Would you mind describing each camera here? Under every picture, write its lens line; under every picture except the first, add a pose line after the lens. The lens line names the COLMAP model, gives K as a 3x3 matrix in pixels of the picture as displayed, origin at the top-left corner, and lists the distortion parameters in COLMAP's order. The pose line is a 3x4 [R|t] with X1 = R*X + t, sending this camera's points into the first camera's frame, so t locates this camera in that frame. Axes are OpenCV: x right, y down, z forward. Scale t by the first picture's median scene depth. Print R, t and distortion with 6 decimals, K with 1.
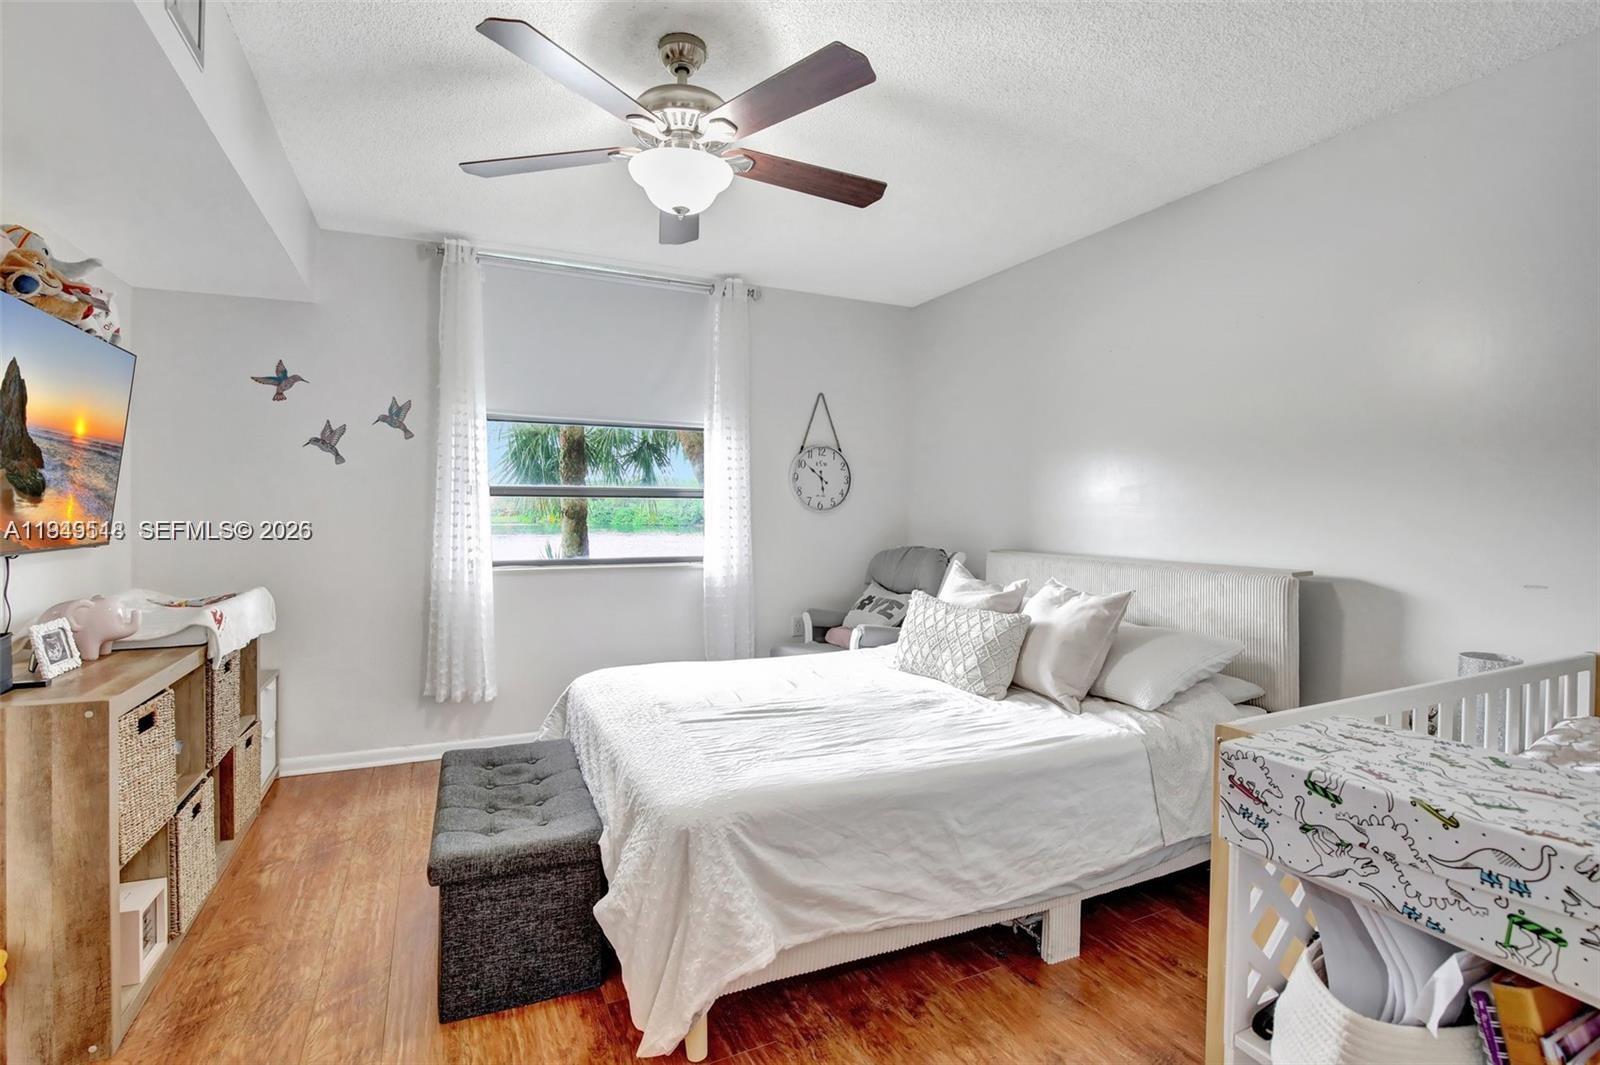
lens RADIAL K [[765.4, 0, 809.1], [0, 765.4, 512.0], [0, 0, 1]] dist [-0.028211, 0.000366]
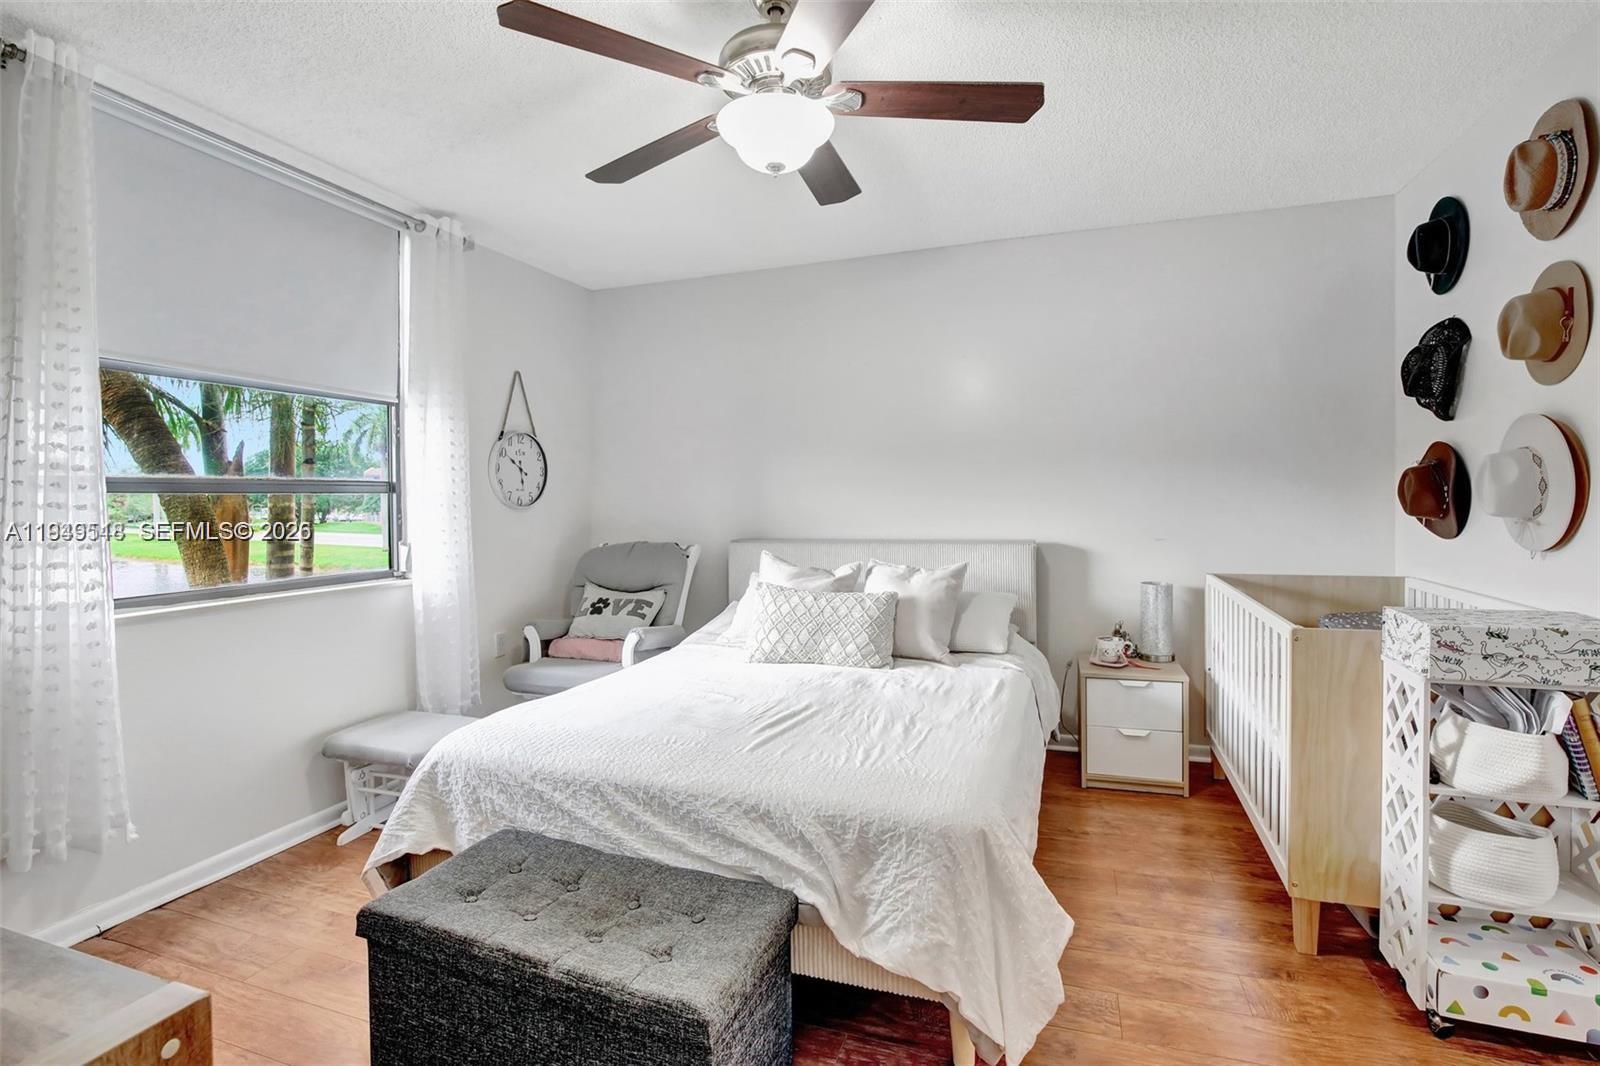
lens RADIAL K [[755.2, 0, 794.9], [0, 755.2, 500.2], [0, 0, 1]] dist [-0.030829, 0.001044]
pose [[0.700043, -0.015099, 0.713941, -0.588592], [0.020349, 0.999792, 0.001191, -0.006804], [-0.713811, 0.013695, 0.700205, 0.287014]]
